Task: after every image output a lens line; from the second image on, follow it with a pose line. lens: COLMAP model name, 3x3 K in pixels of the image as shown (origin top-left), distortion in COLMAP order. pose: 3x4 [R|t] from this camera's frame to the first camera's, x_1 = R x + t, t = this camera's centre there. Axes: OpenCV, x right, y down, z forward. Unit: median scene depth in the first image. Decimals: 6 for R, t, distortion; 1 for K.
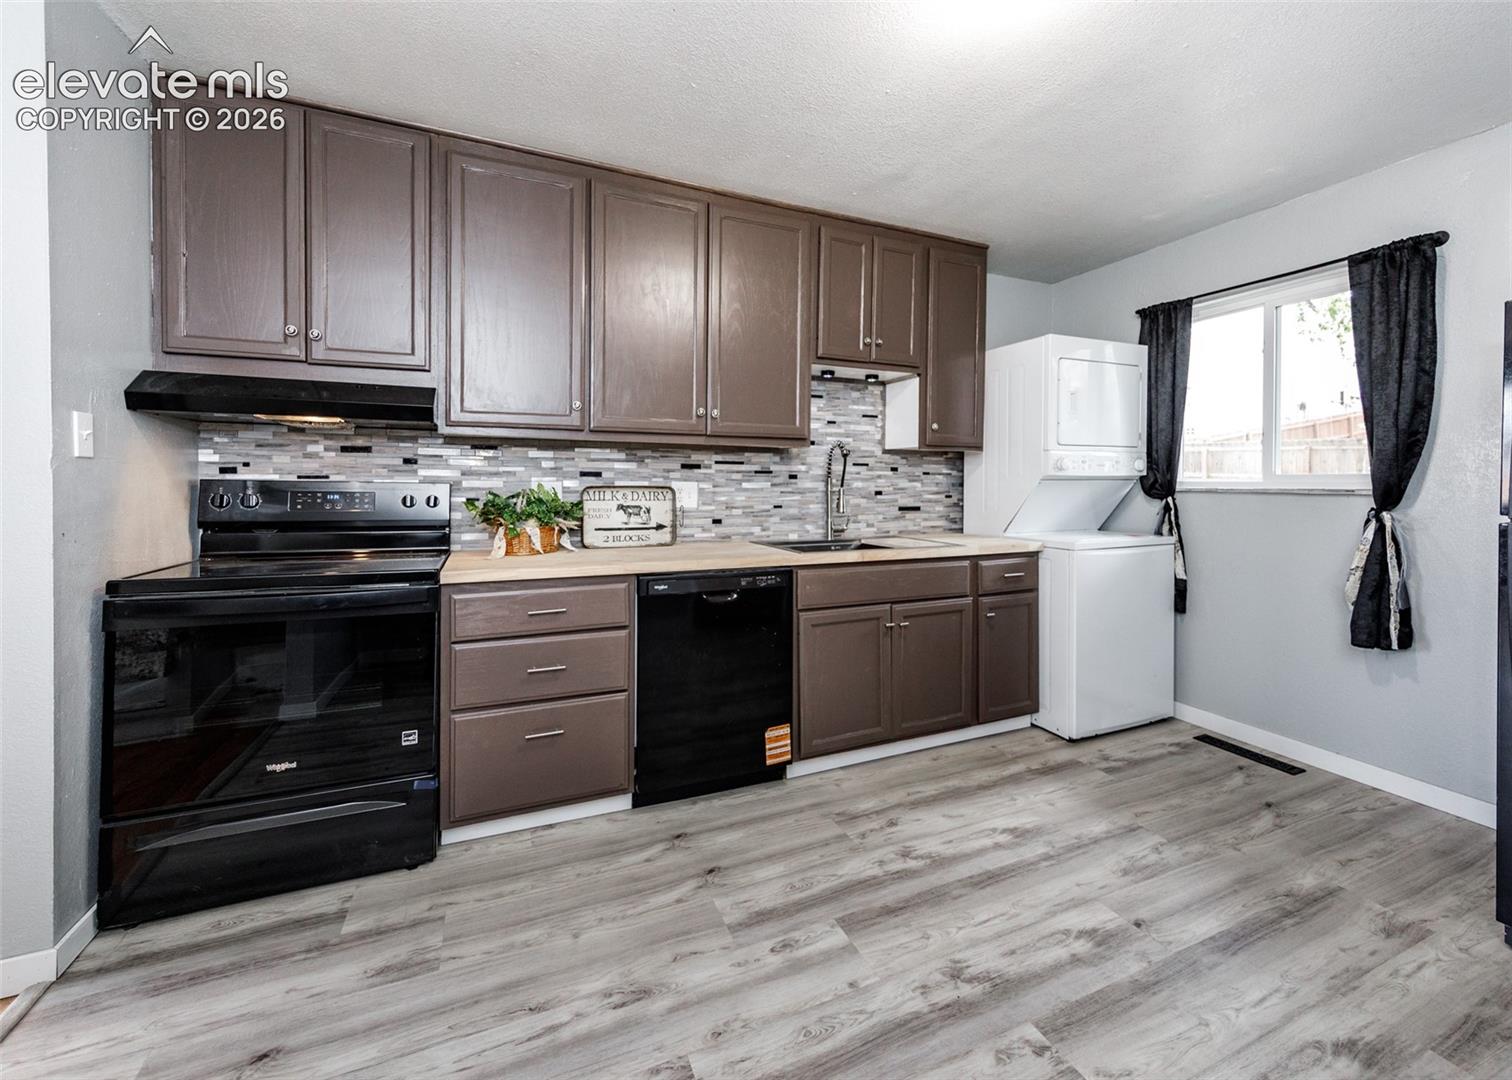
lens RADIAL K [[606.5, 0, 789.4], [0, 606.5, 465.1], [0, 0, 1]] dist [0.002912, -0.000326]
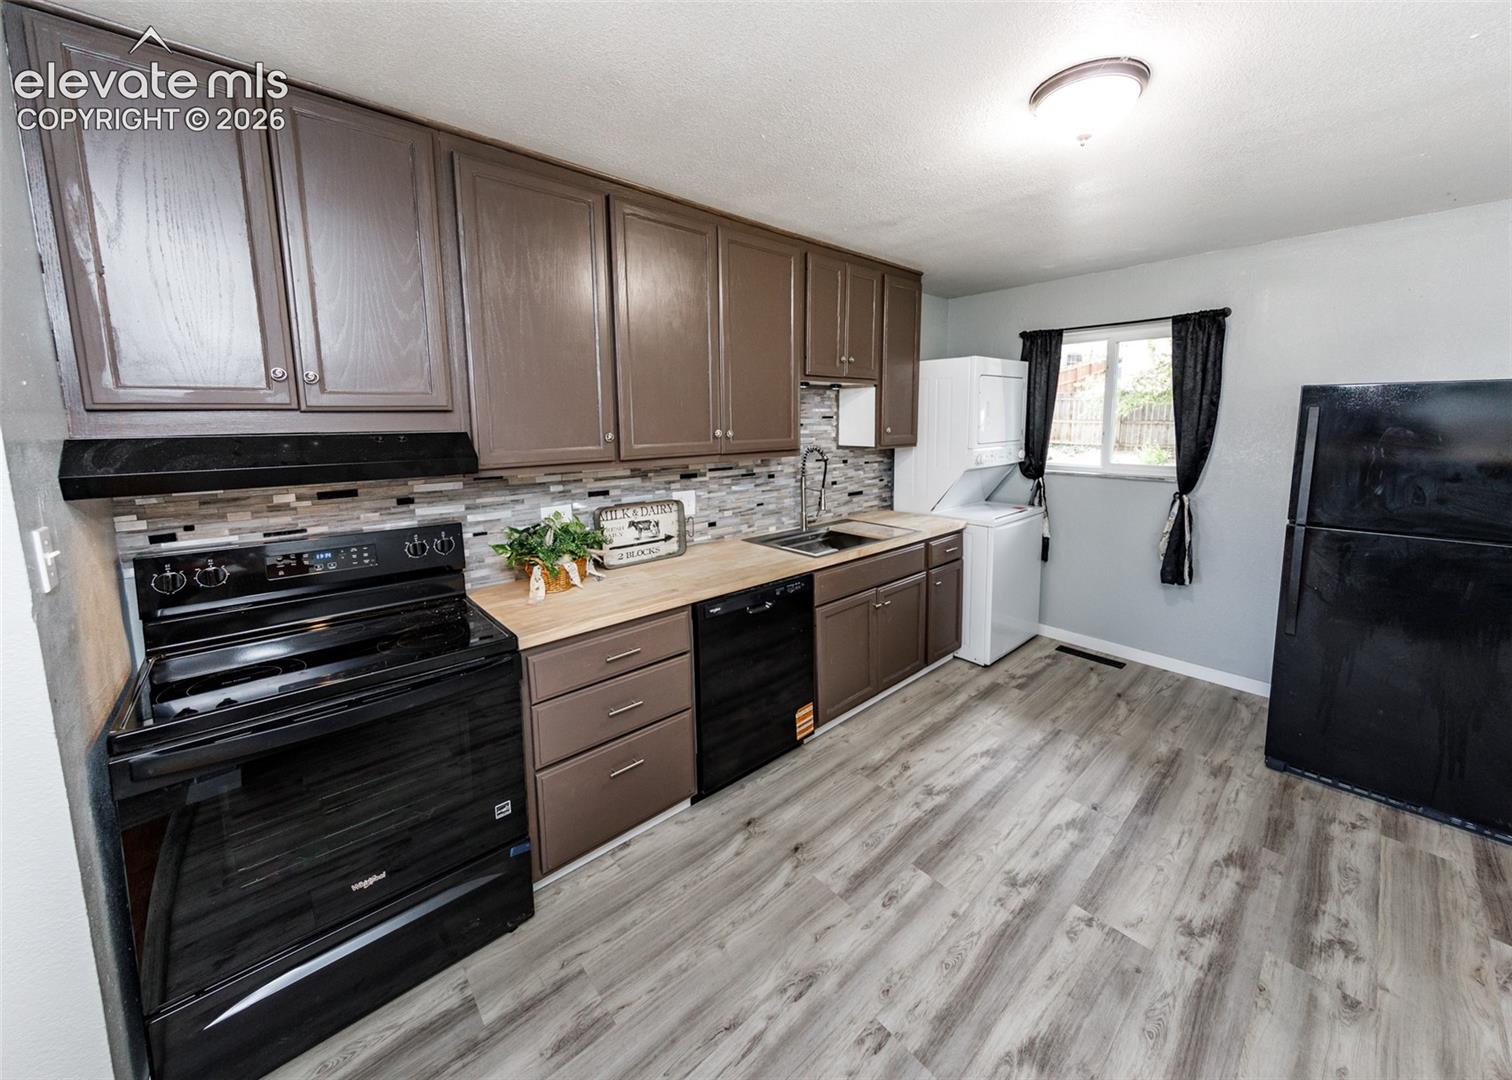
lens RADIAL K [[539.6, 0, 815.9], [0, 539.6, 463.2], [0, 0, 1]] dist [0.002780, -0.000111]
pose [[0.942854, -0.037852, 0.331050, -0.278870], [0.001198, 0.993906, 0.110229, -0.130082], [-0.333205, -0.103533, 0.937153, 0.054275]]
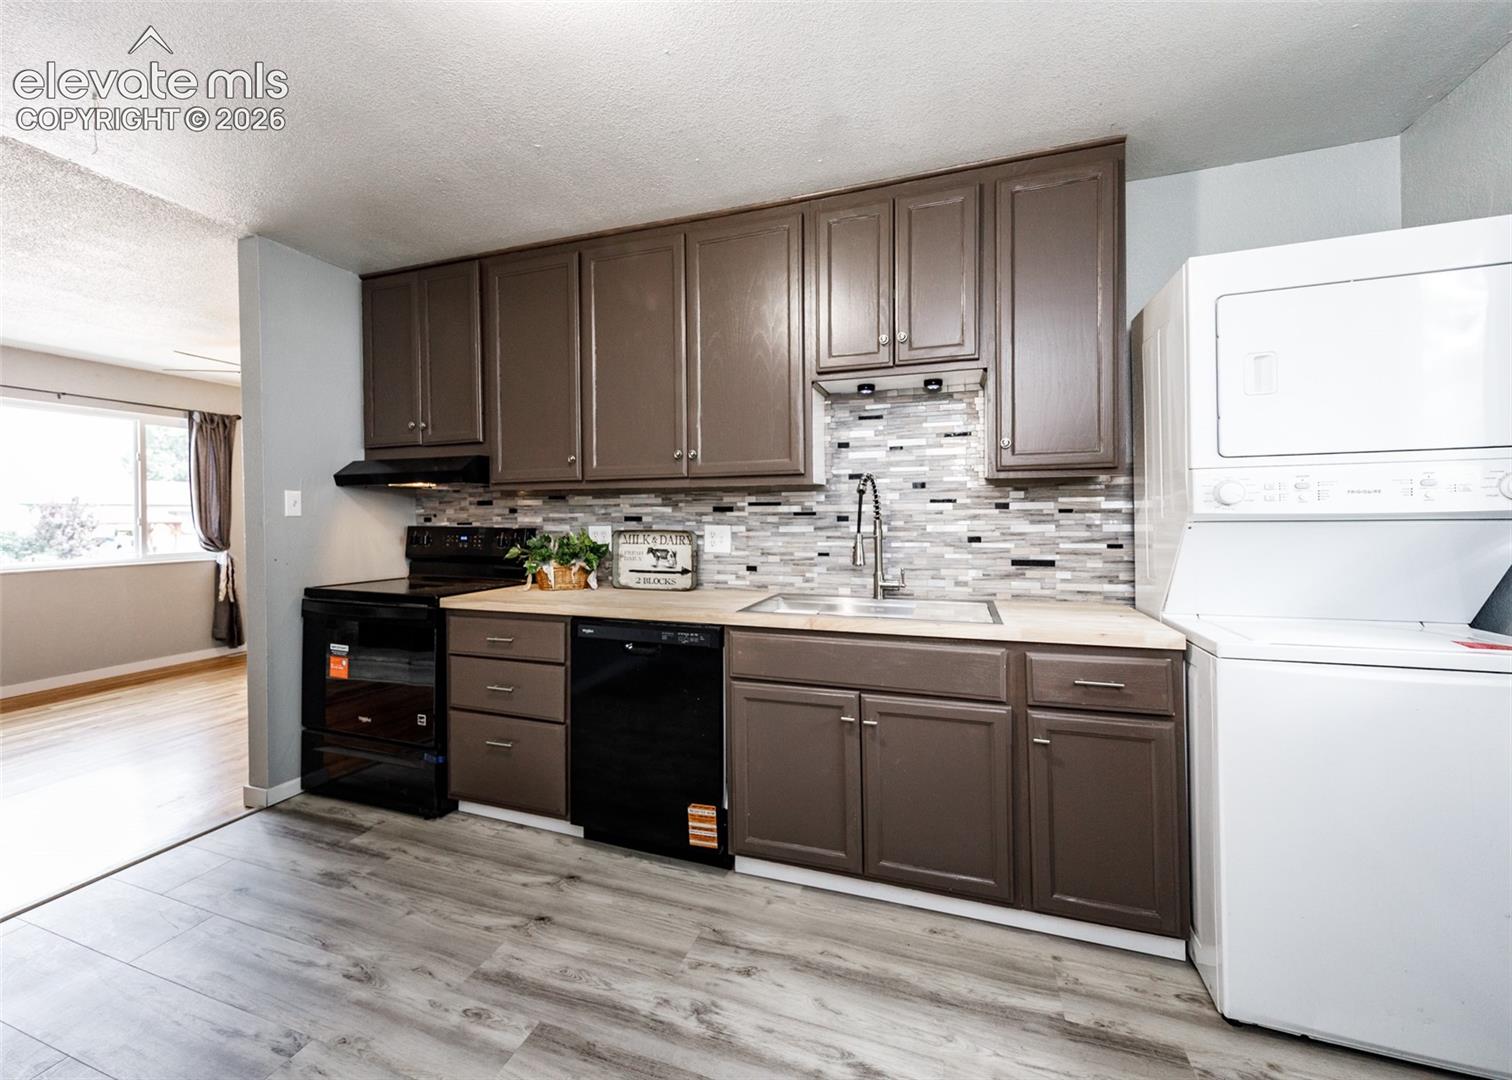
lens RADIAL K [[633.1, 0, 742.9], [0, 633.1, 498.3], [0, 0, 1]] dist [0.004574, -0.000465]
pose [[0.716265, -0.028100, -0.697263, 0.581988], [0.029146, 0.999522, -0.010340, -0.003825], [0.697220, -0.012916, 0.716741, 0.330585]]
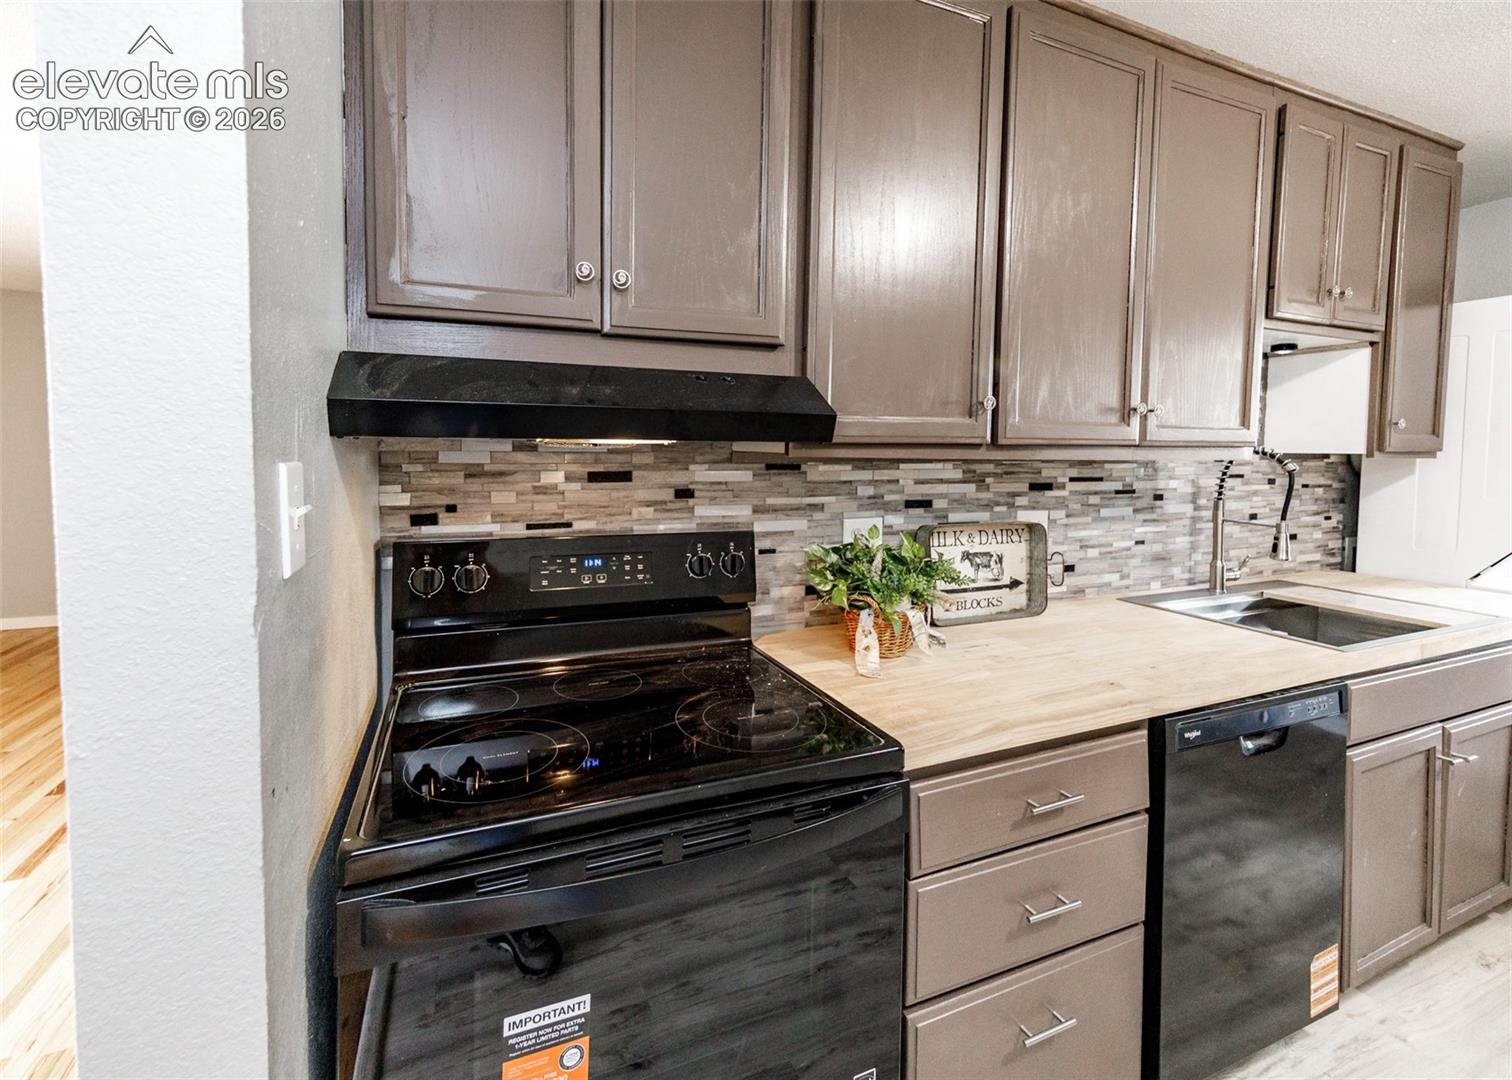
lens RADIAL K [[645.4, 0, 778.0], [0, 645.4, 461.8], [0, 0, 1]] dist [0.007930, -0.000035]
pose [[0.999541, 0.007403, -0.029385, -0.449935], [-0.005775, 0.998465, 0.055091, -0.064912], [0.029748, -0.054896, 0.998049, 0.315533]]
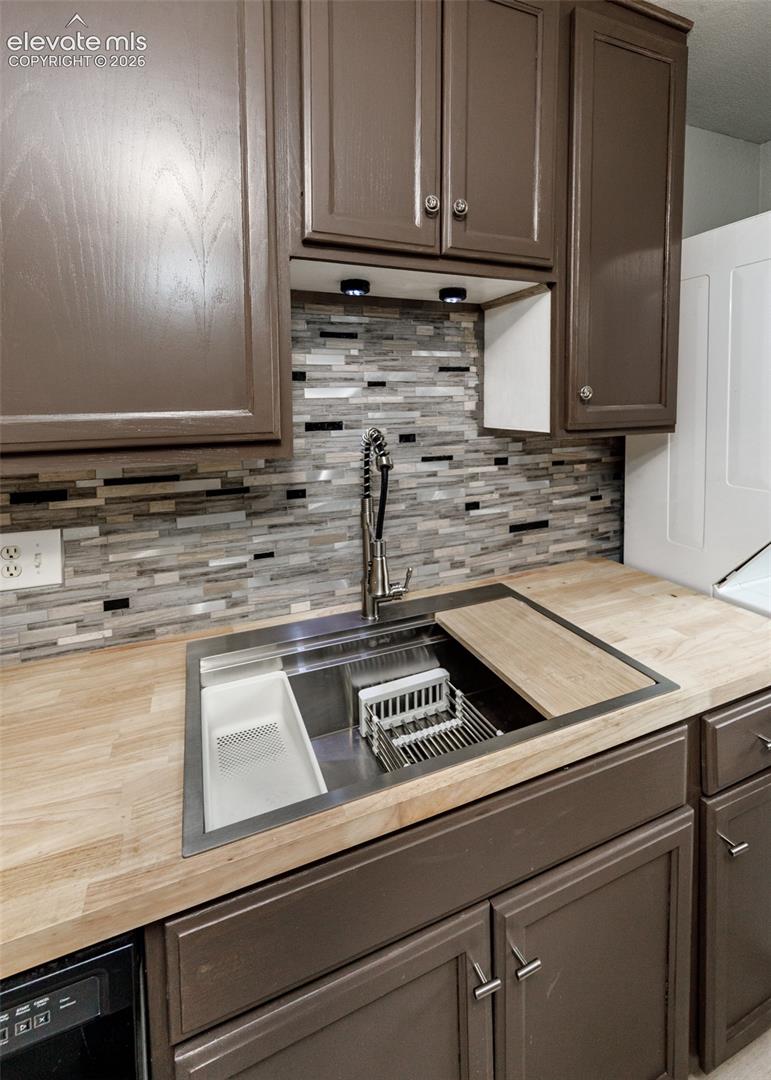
lens RADIAL K [[452.2, 0, 429.5], [0, 452.2, 413.8], [0, 0, 1]] dist [0.004574, -0.000465]
pose [[0.998432, -0.016649, -0.053451, 0.160396], [0.019823, 0.998038, 0.059396, -0.079356], [0.052357, -0.060362, 0.996802, 0.716509]]
